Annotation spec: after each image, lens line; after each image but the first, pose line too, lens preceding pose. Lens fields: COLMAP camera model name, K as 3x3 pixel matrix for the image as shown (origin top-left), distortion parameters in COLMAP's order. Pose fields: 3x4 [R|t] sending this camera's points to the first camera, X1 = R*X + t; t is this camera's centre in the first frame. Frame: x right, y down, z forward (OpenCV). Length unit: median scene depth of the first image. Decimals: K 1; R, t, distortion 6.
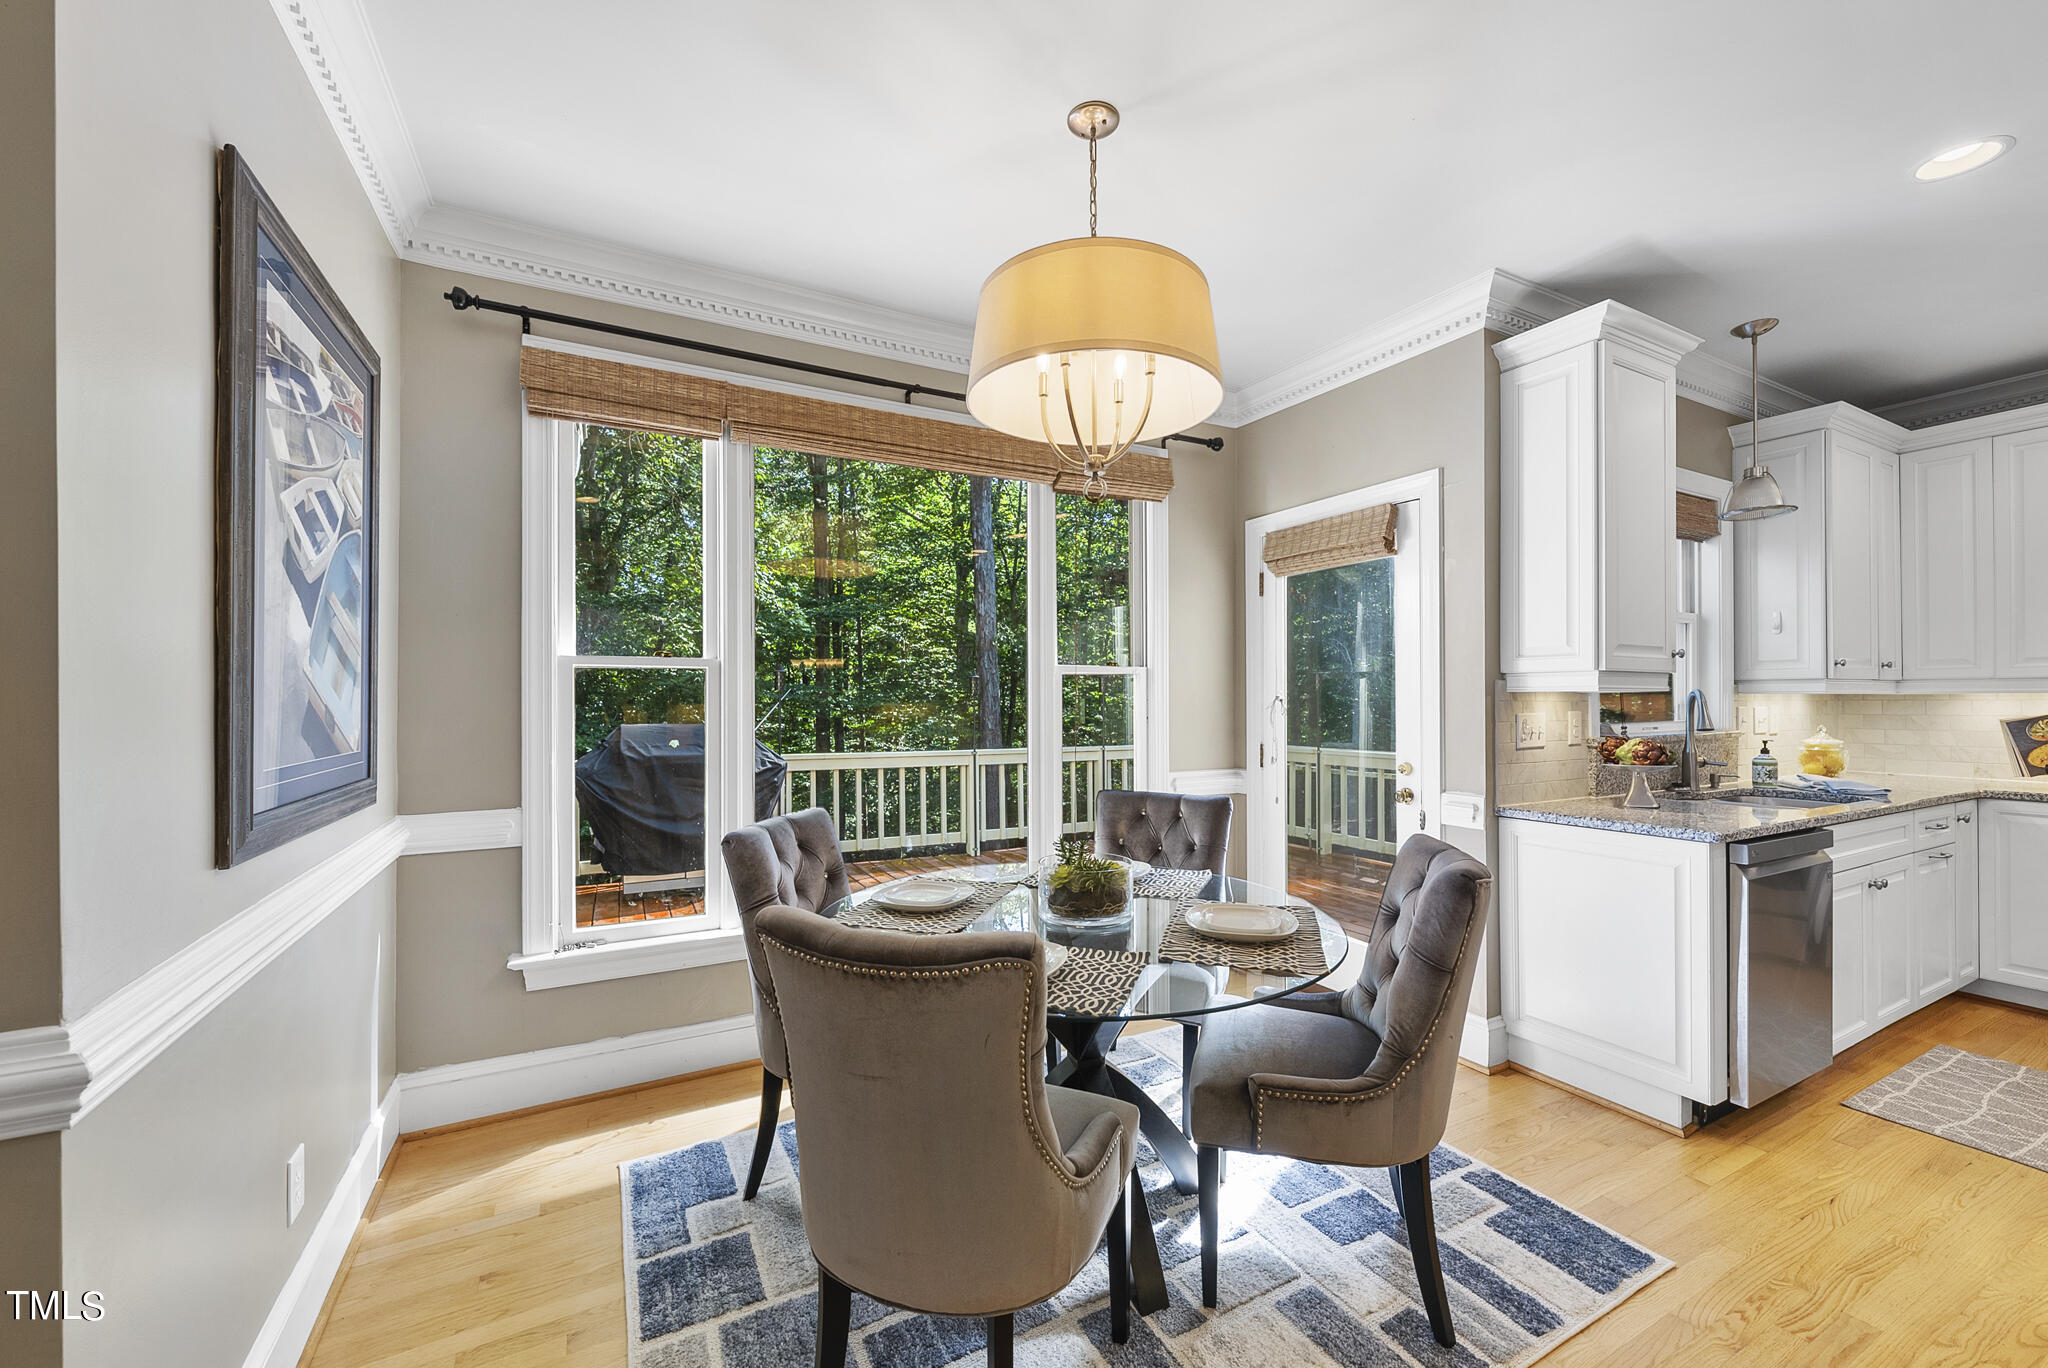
lens RADIAL K [[805.2, 0, 1023.7], [0, 805.2, 686.7], [0, 0, 1]] dist [-0.003948, -0.000200]
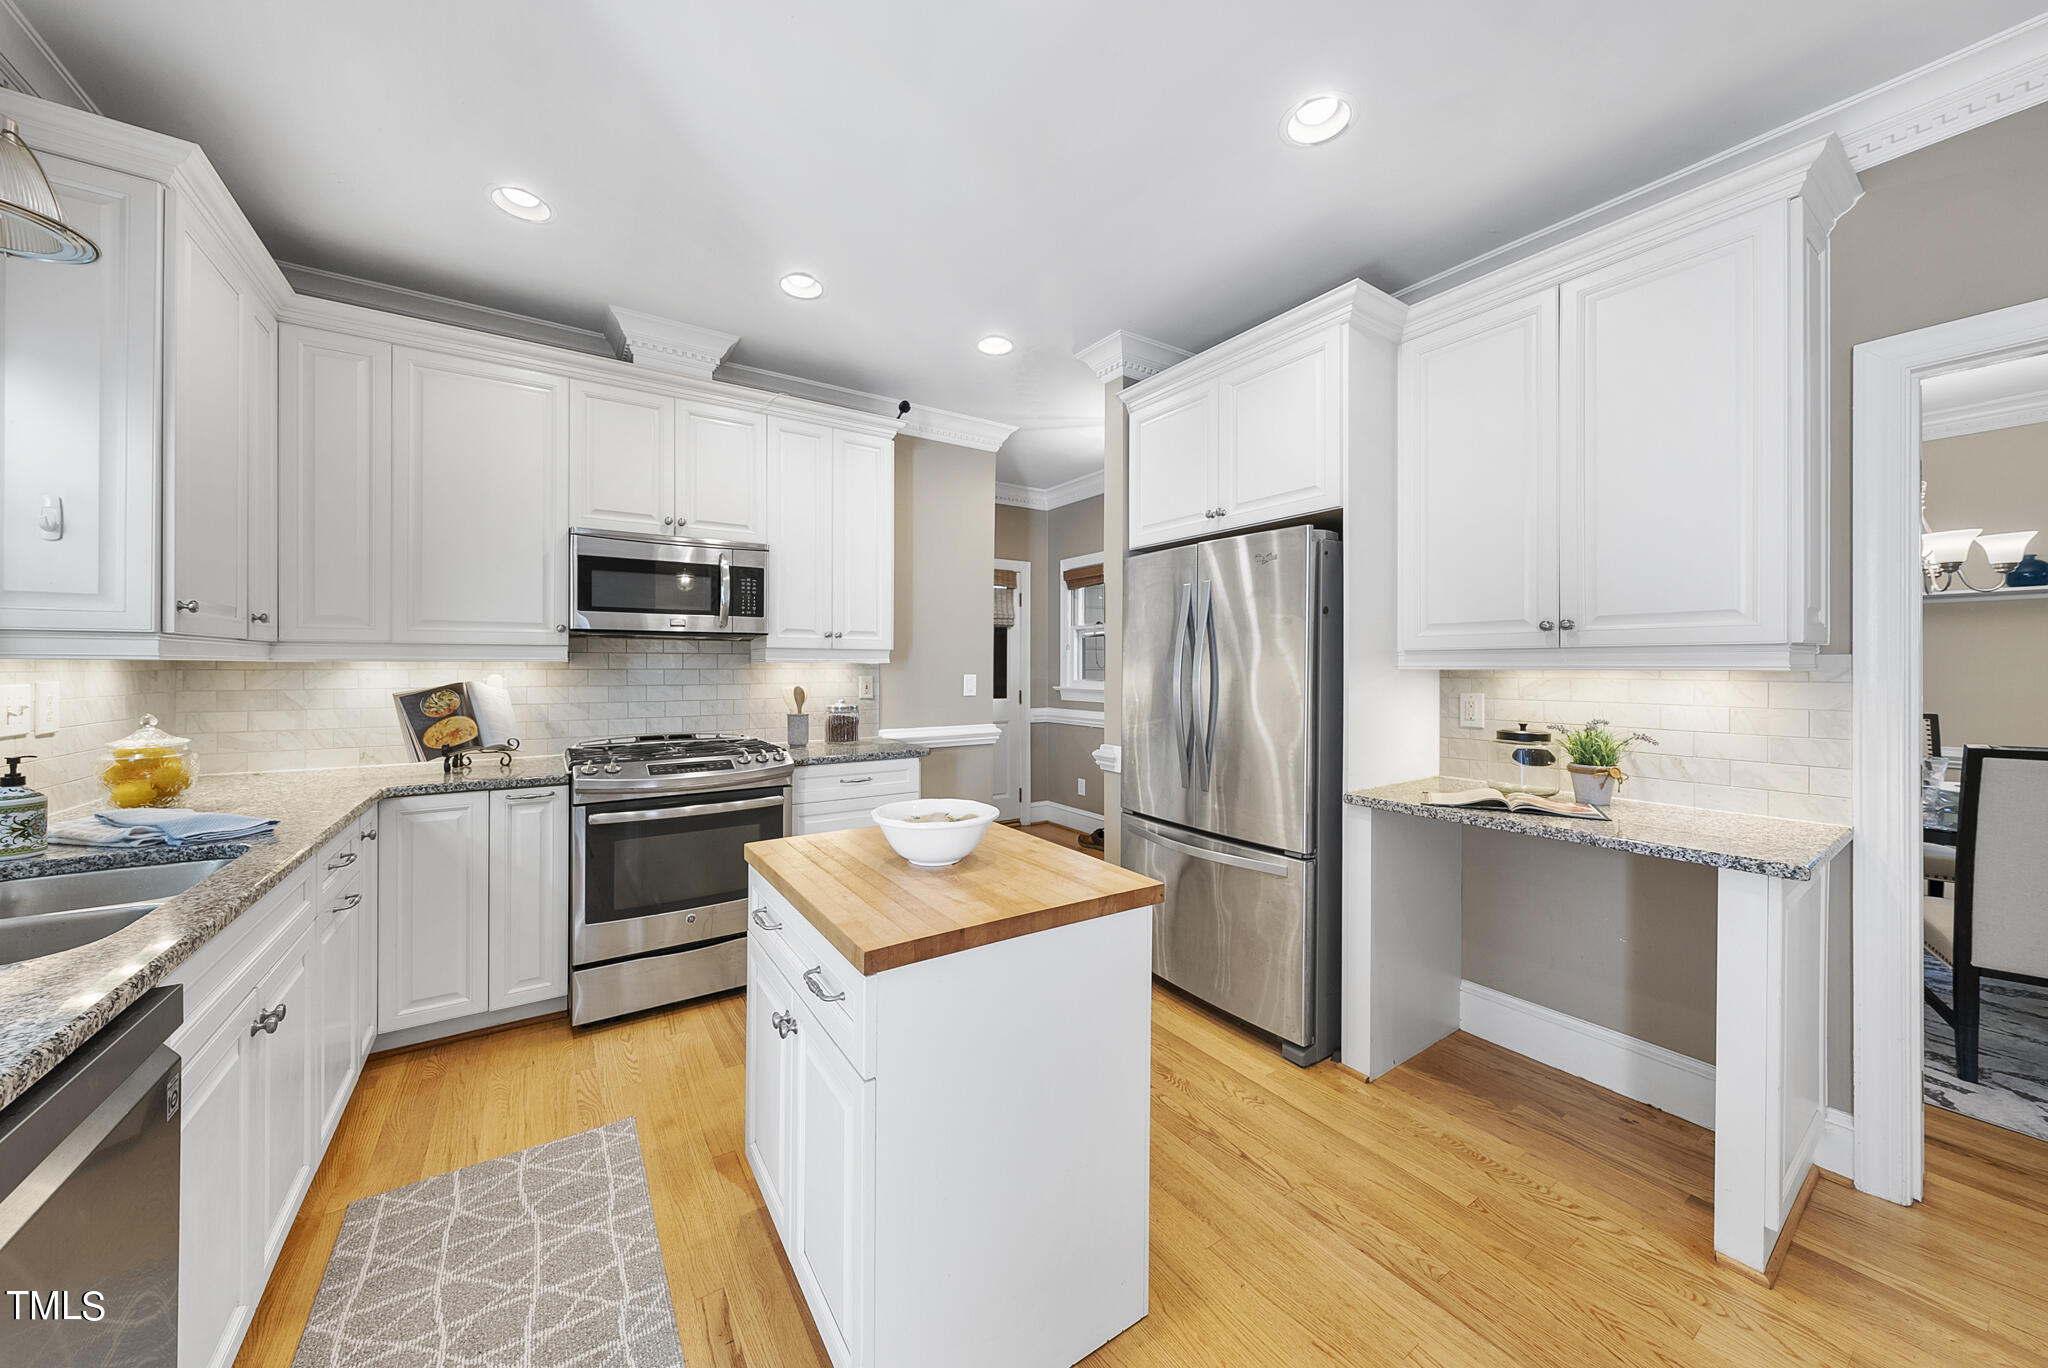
lens RADIAL K [[713.1, 0, 1040.1], [0, 713.1, 672.4], [0, 0, 1]] dist [-0.007338, 0.000378]
pose [[-0.120690, -0.005793, 0.992673, 0.422424], [-0.015740, 0.999868, 0.003921, 0.005691], [-0.992565, -0.015151, -0.120765, 0.433142]]
